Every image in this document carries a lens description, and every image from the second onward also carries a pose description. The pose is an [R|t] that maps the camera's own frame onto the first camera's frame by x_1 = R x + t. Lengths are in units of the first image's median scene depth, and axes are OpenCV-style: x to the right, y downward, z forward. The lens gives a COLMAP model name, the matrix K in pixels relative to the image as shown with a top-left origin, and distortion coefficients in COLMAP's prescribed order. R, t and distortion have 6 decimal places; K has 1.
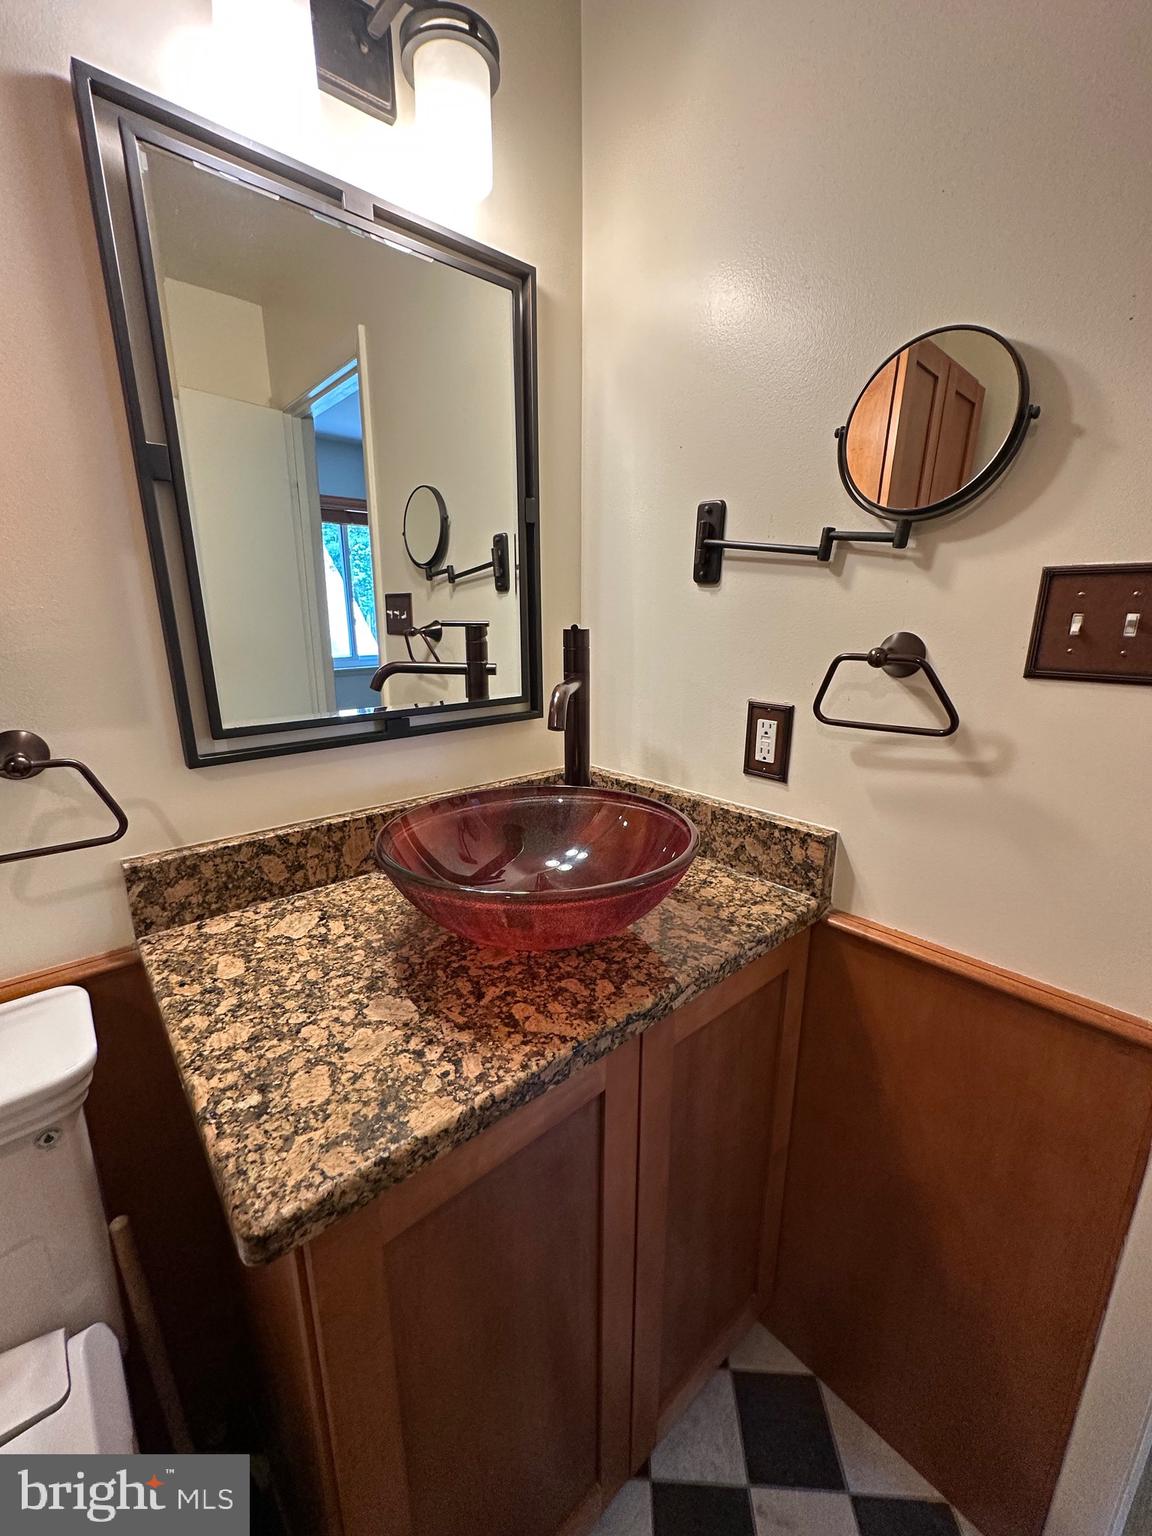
lens RADIAL K [[614.0, 0, 572.0], [0, 614.0, 772.7], [0, 0, 1]] dist [0.002007, 0.000160]
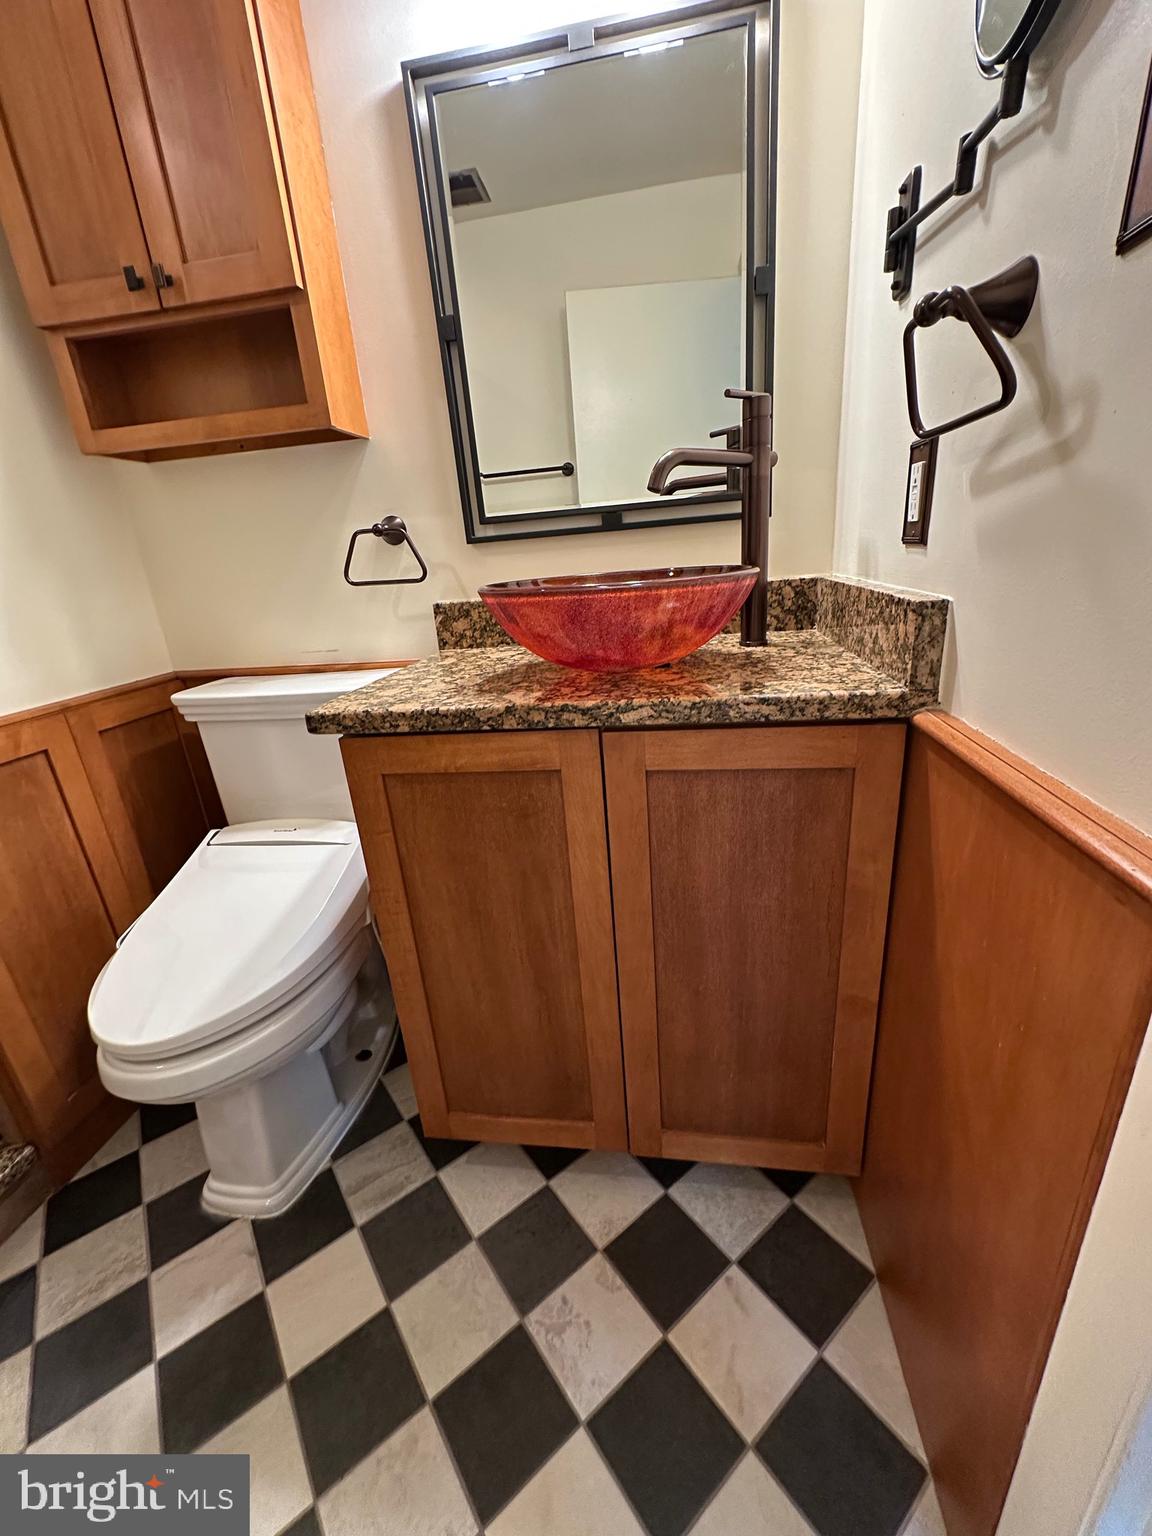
lens RADIAL K [[614.0, 0, 574.5], [0, 614.0, 769.1], [0, 0, 1]] dist [0.002007, 0.000160]
pose [[0.641123, 0.210936, -0.737880, 0.800297], [-0.117510, 0.977129, 0.177228, 0.238366], [0.758388, -0.026917, 0.651247, 0.177876]]
